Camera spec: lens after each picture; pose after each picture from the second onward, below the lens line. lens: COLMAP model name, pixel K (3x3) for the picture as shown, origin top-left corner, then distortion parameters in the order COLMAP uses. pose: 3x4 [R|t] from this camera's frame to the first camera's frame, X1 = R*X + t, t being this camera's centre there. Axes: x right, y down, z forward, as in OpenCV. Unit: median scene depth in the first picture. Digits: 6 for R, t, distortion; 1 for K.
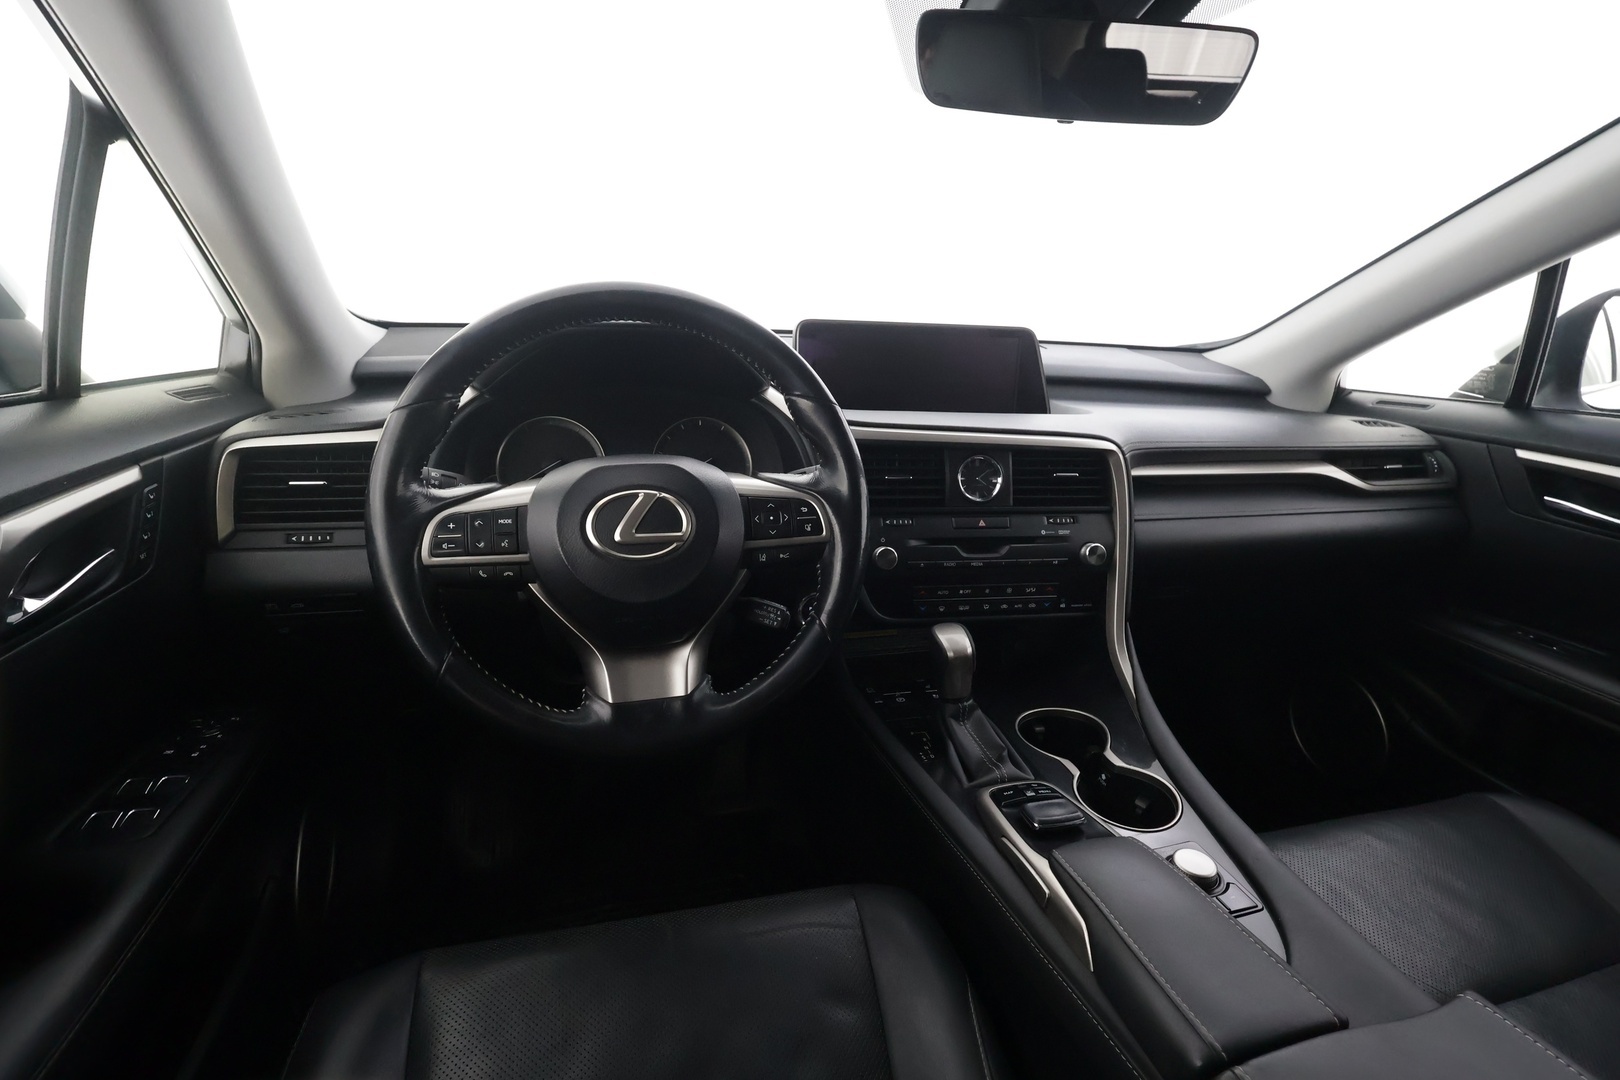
lens RADIAL K [[751.6, 0, 810.0], [0, 751.6, 540.0], [0, 0, 1]] dist [-0.001972, 0.000453]
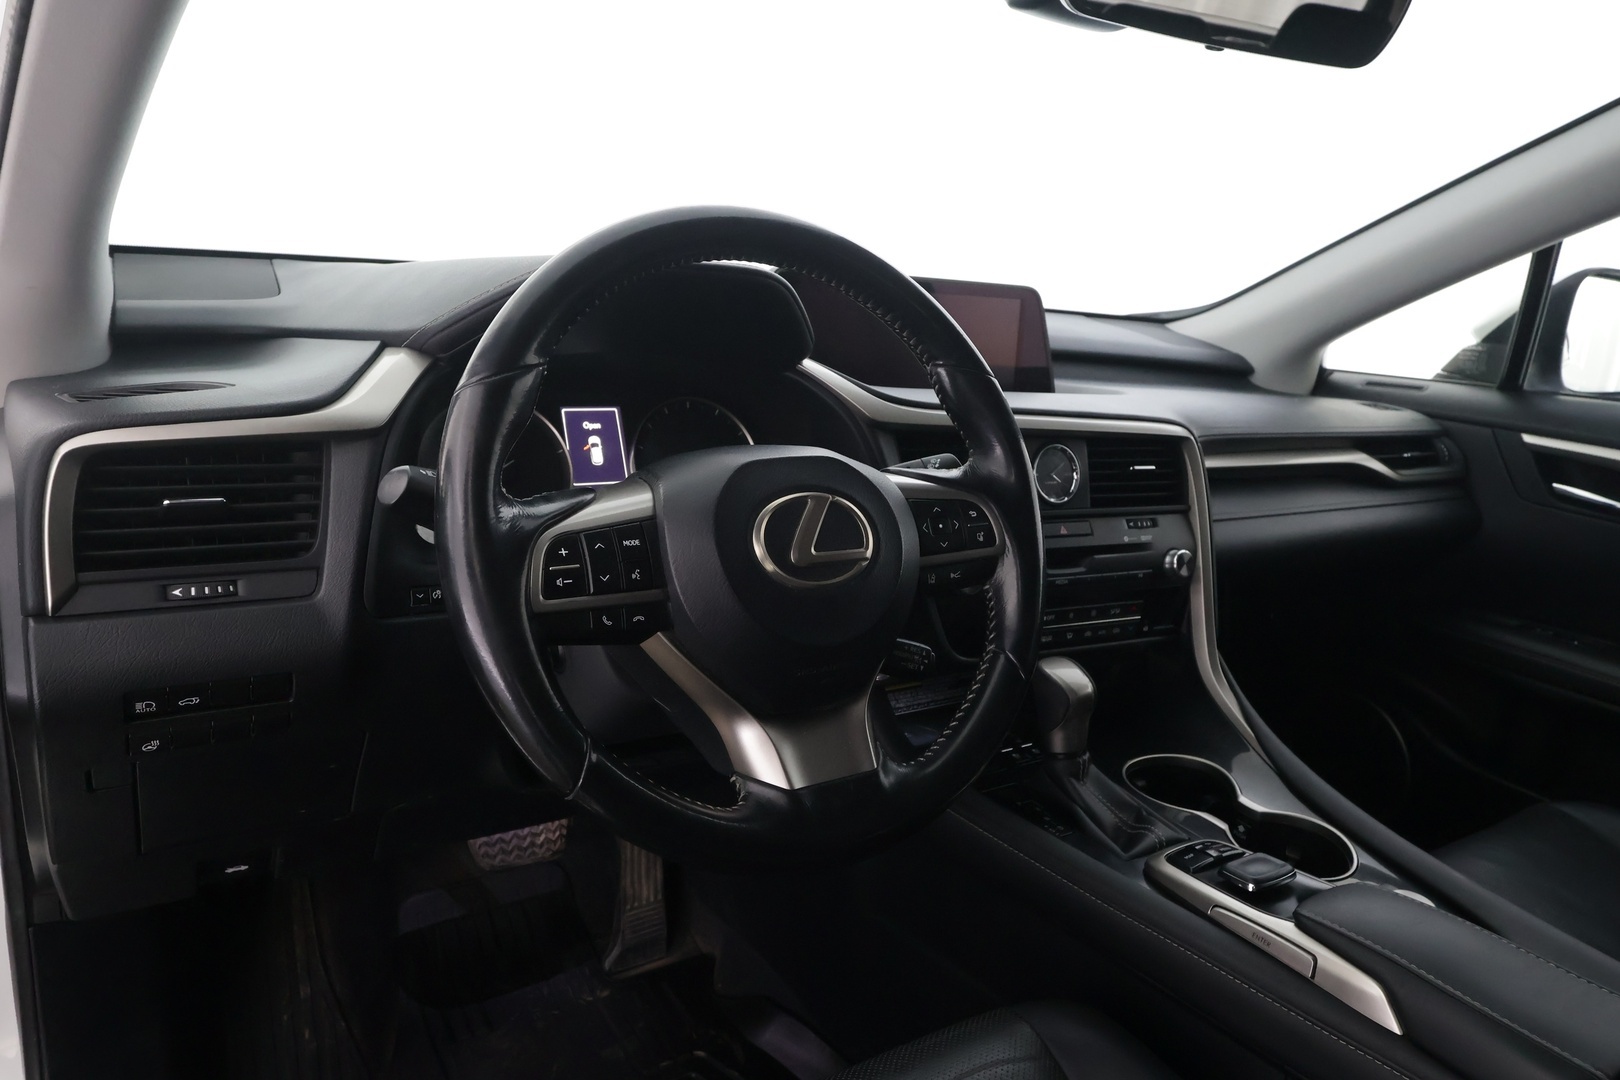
lens RADIAL K [[1066.3, 0, 810.0], [0, 1066.3, 540.0], [0, 0, 1]] dist [0.000231, 0.000499]
pose [[0.950305, -0.041085, 0.308598, -0.404721], [0.052877, 0.998152, -0.029942, 0.007884], [-0.306797, 0.044772, 0.950721, 0.014963]]
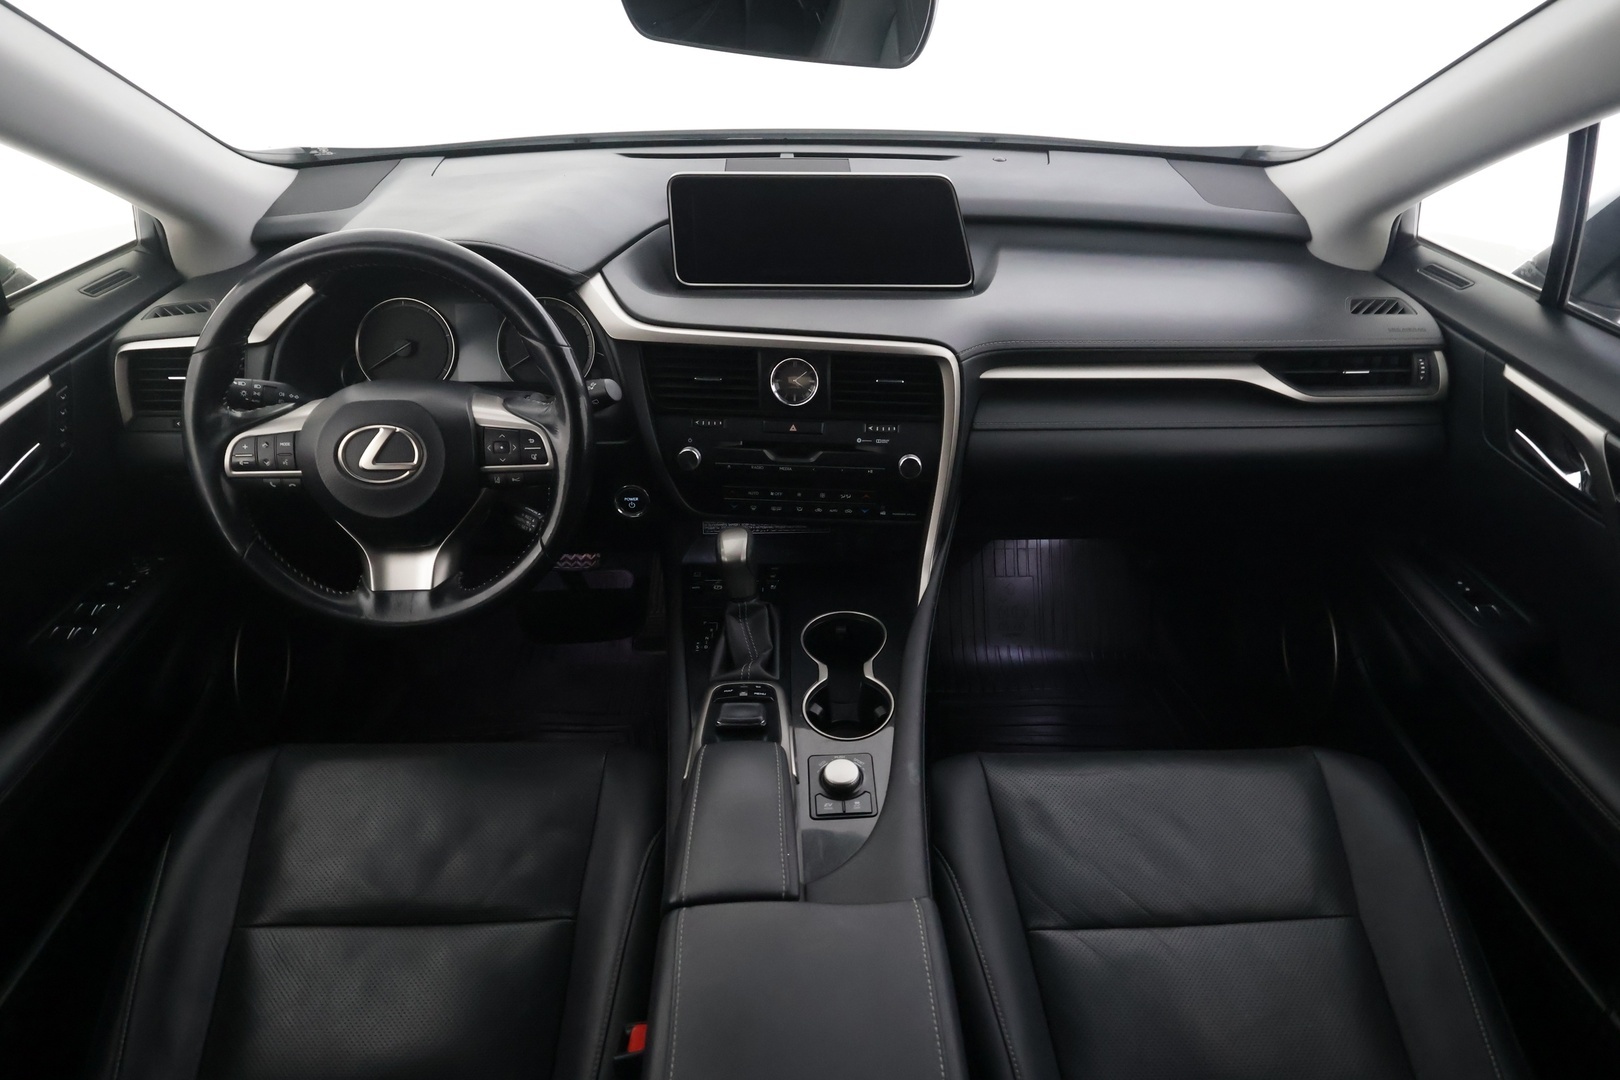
lens RADIAL K [[981.1, 0, 810.0], [0, 981.1, 540.0], [0, 0, 1]] dist [-0.000773, 0.001433]
pose [[0.969751, 0.097755, -0.223665, 0.602034], [-0.034437, 0.961932, 0.271112, -0.251814], [0.241653, -0.255209, 0.936201, -0.261635]]
